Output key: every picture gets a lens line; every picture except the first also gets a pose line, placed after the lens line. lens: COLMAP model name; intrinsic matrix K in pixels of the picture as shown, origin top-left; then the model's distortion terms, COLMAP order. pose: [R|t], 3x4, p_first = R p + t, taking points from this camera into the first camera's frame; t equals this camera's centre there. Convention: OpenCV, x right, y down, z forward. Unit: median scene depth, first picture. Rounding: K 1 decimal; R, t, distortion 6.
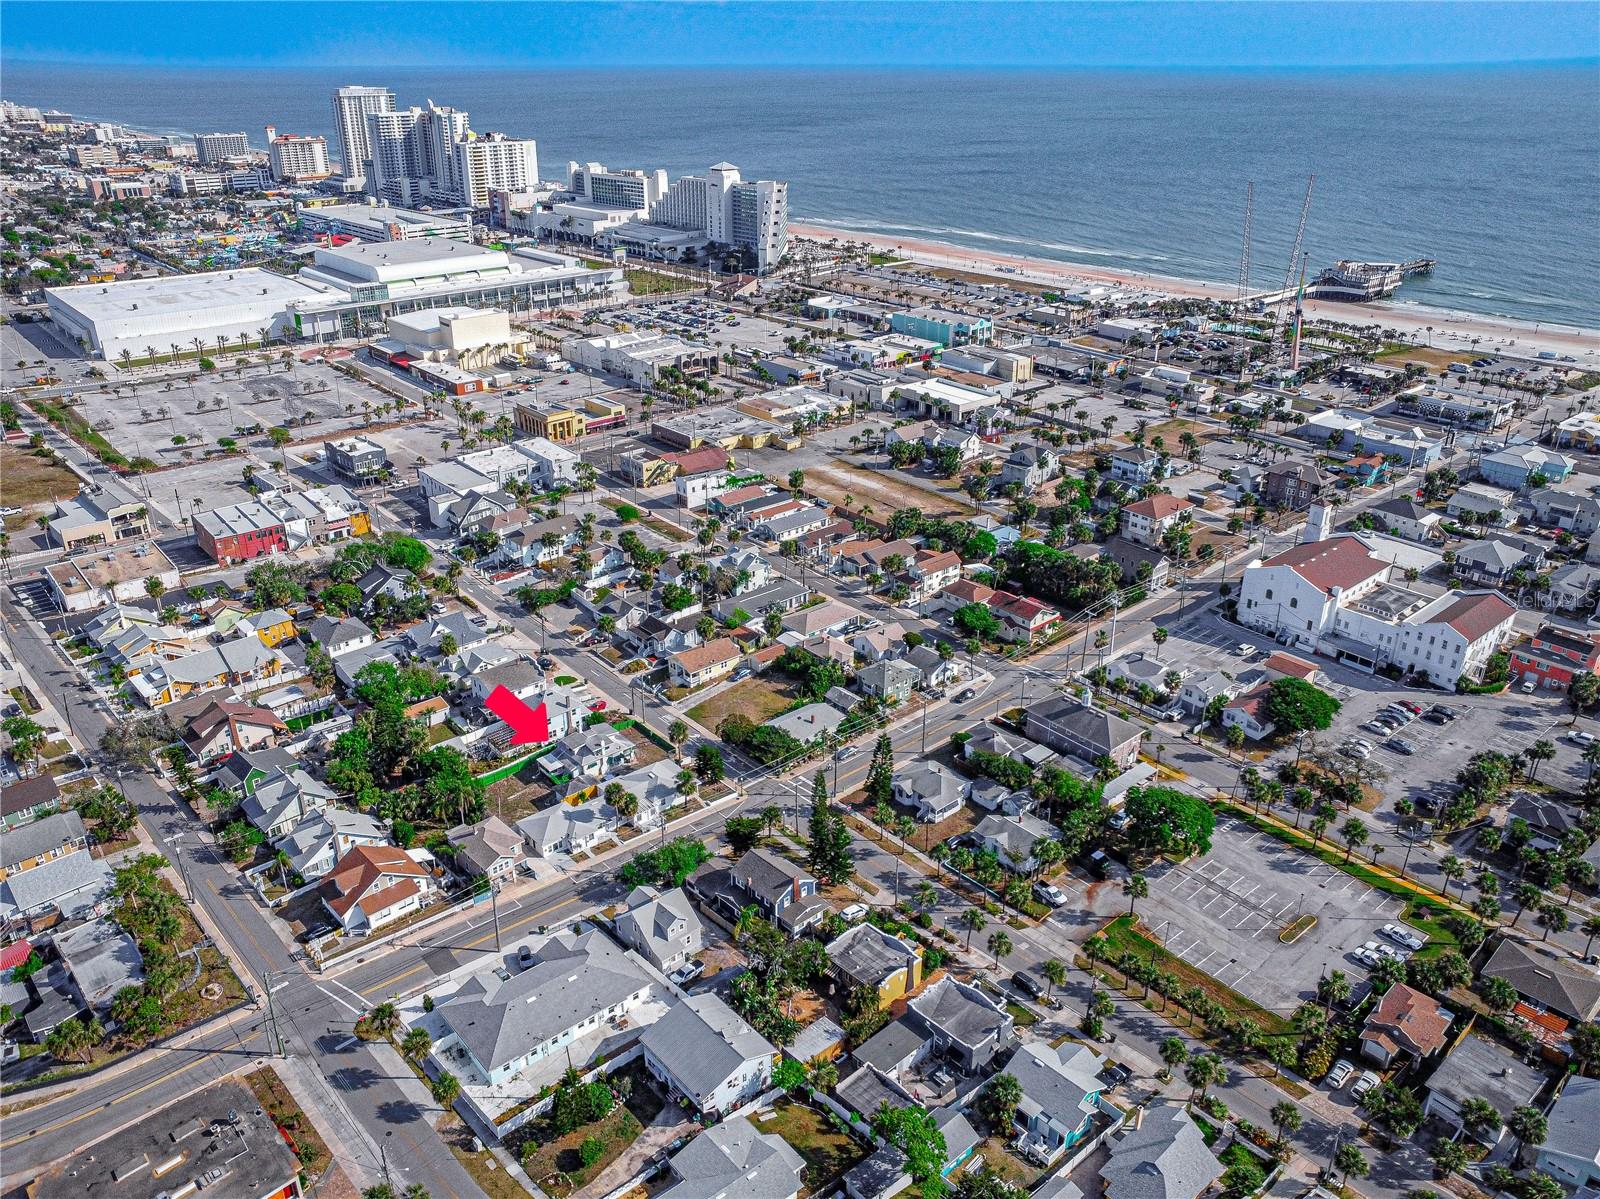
lens RADIAL K [[1197.7, 0, 791.8], [0, 1197.7, 604.1], [0, 0, 1]] dist [-0.227757, 0.433428]
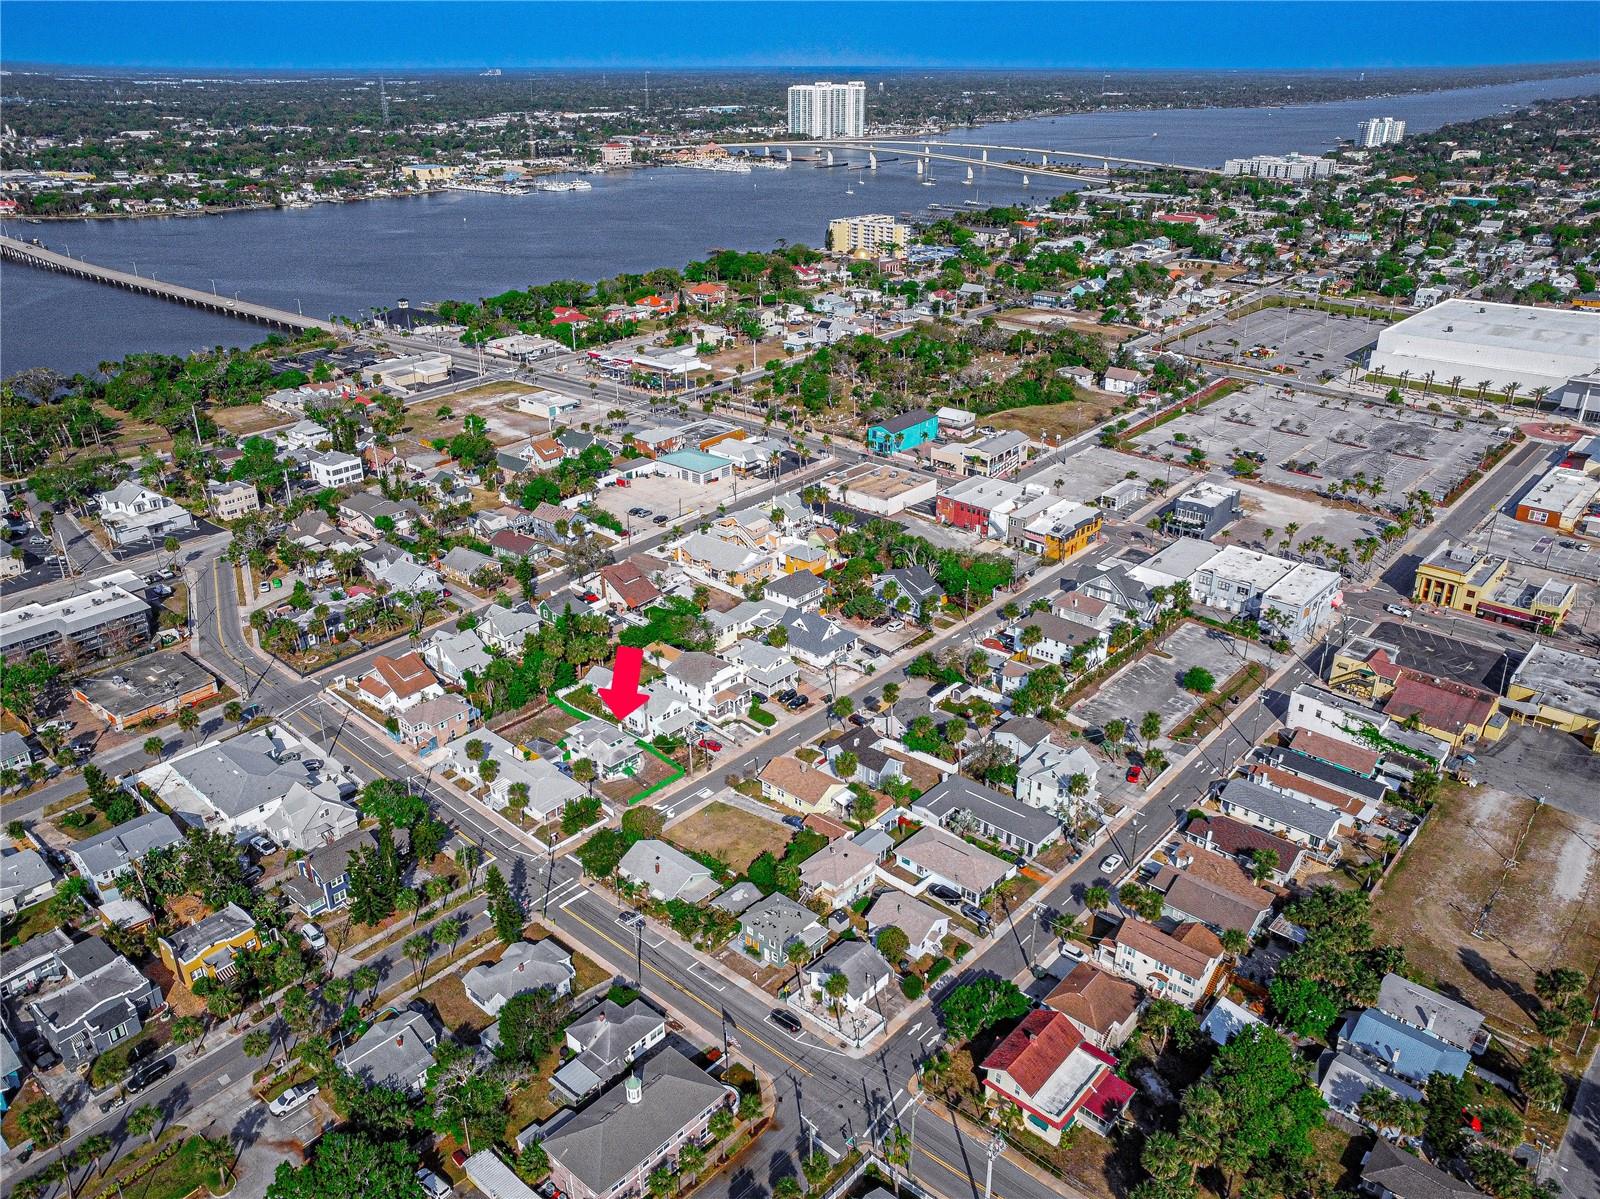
lens RADIAL K [[1197.7, 0, 791.8], [0, 1197.7, 604.1], [0, 0, 1]] dist [-0.227757, 0.433428]
pose [[0.141089, 0.421568, -0.895753, 0.550606], [-0.421991, 0.844098, 0.330790, -0.296337], [0.895554, 0.331329, 0.296991, 0.621085]]
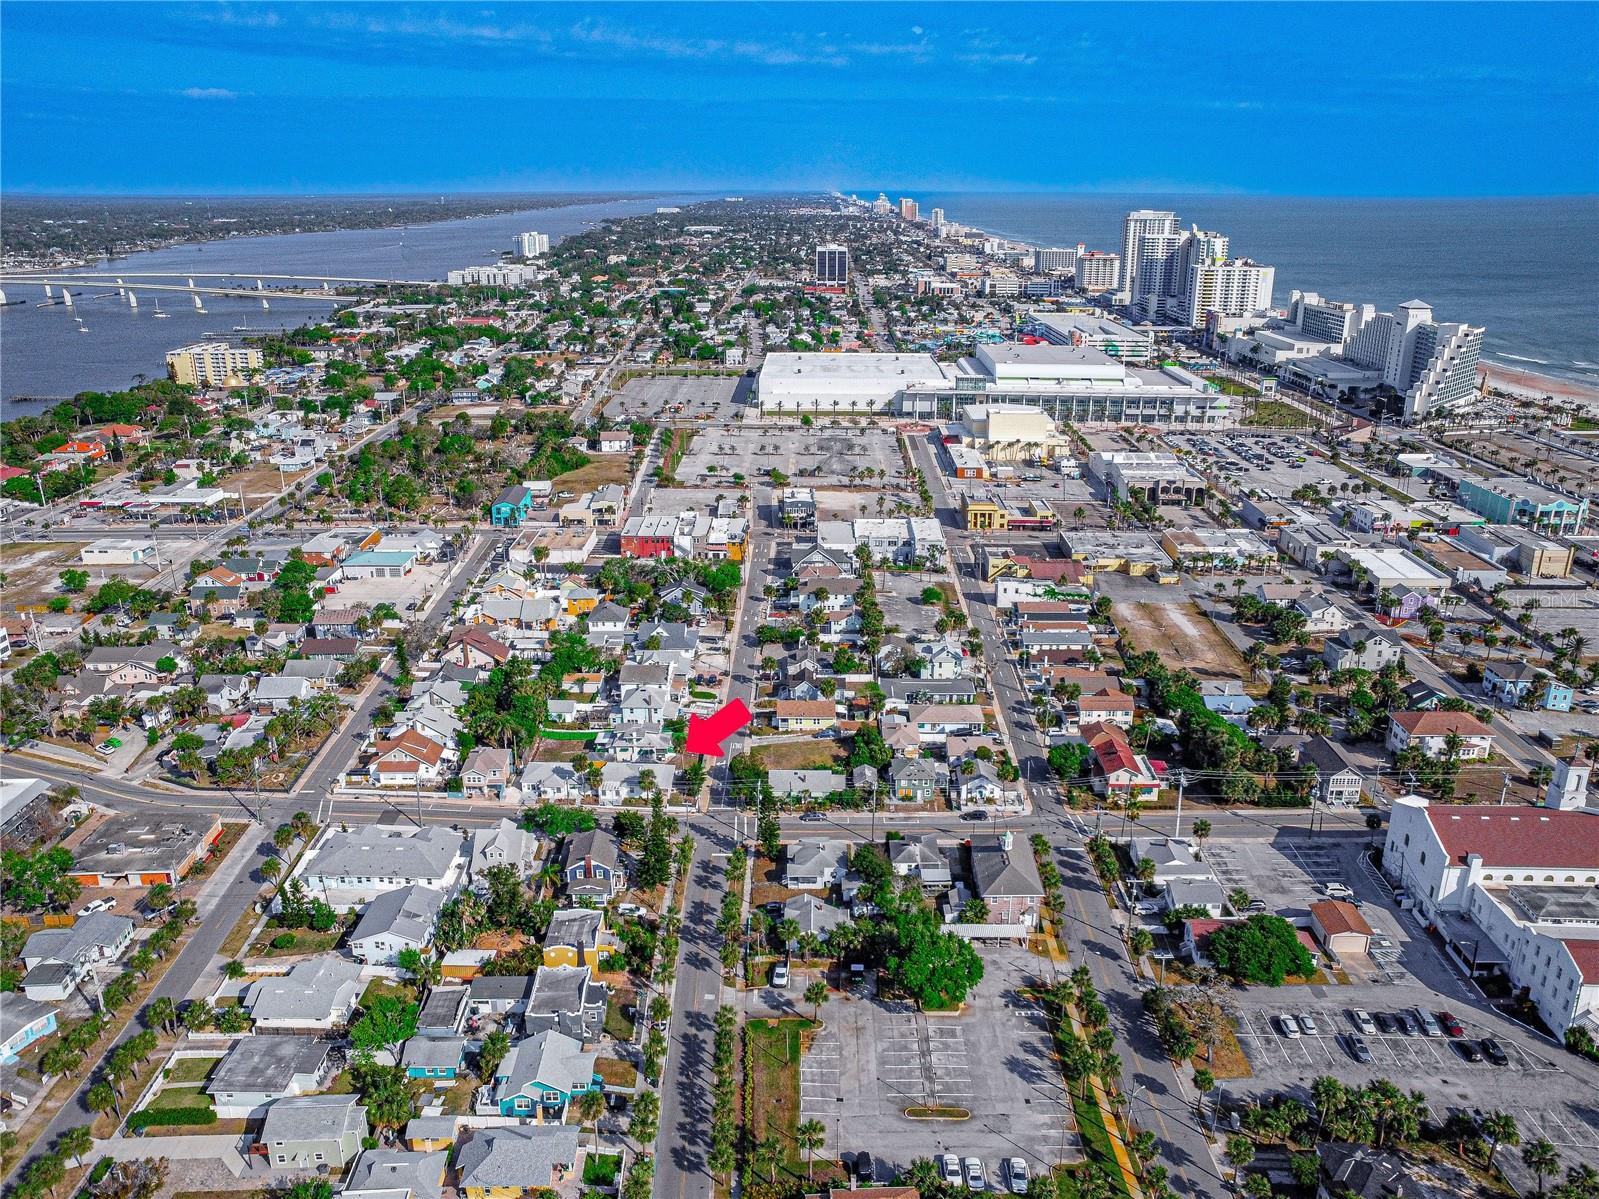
lens RADIAL K [[1207.8, 0, 783.6], [0, 1207.8, 596.4], [0, 0, 1]] dist [-0.188559, 0.280326]
pose [[0.747200, 0.219543, -0.627290, 0.516689], [-0.282405, 0.959295, -0.000648, -0.043785], [0.601614, 0.177634, 0.778786, 0.091096]]
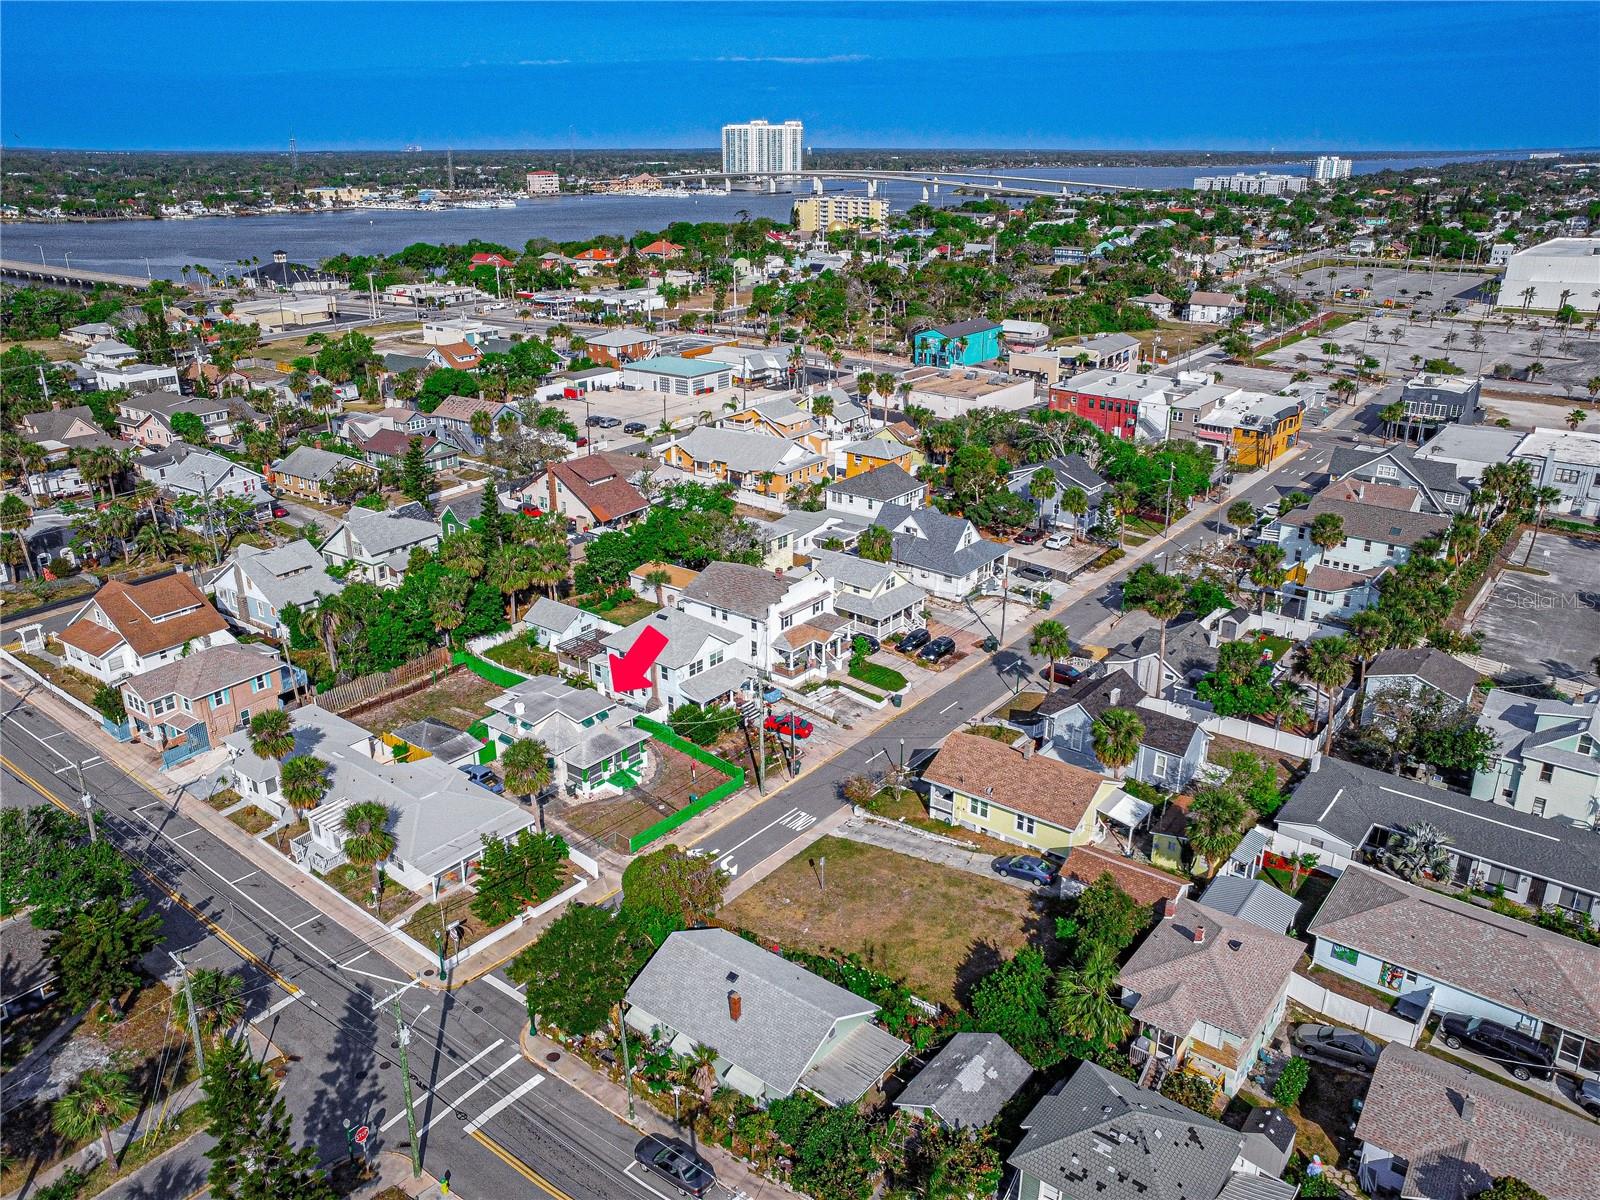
lens RADIAL K [[1205.8, 0, 795.2], [0, 1205.8, 606.4], [0, 0, 1]] dist [-0.162162, 0.239094]
pose [[0.204113, 0.359891, -0.910393, 0.206541], [-0.417484, 0.873166, 0.251573, -0.060675], [0.885463, 0.328725, 0.328473, 0.702397]]
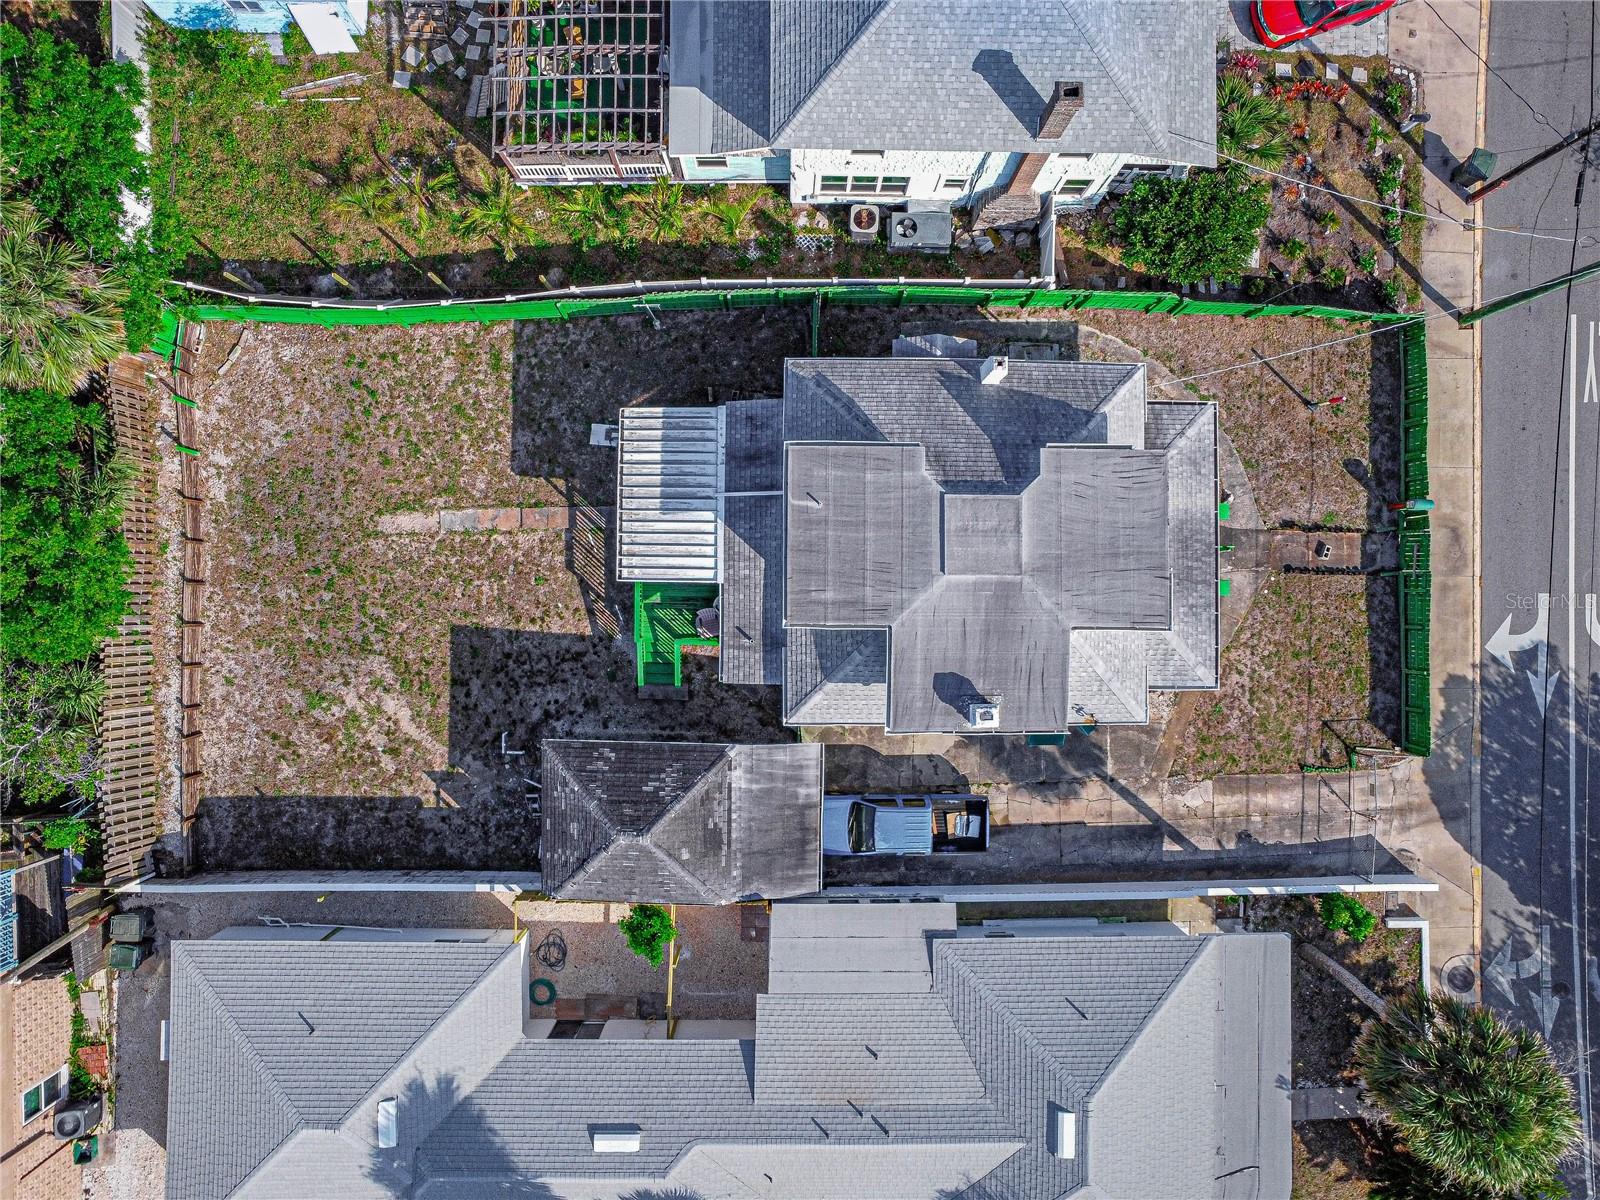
lens RADIAL K [[1192.8, 0, 800.0], [0, 1192.8, 600.0], [0, 0, 1]] dist [-0.138994, 0.194692]
pose [[0.762682, 0.646685, 0.010672, -0.140564], [-0.289152, 0.326166, 0.900004, -0.003175], [0.578538, -0.689503, 0.435752, 0.708442]]
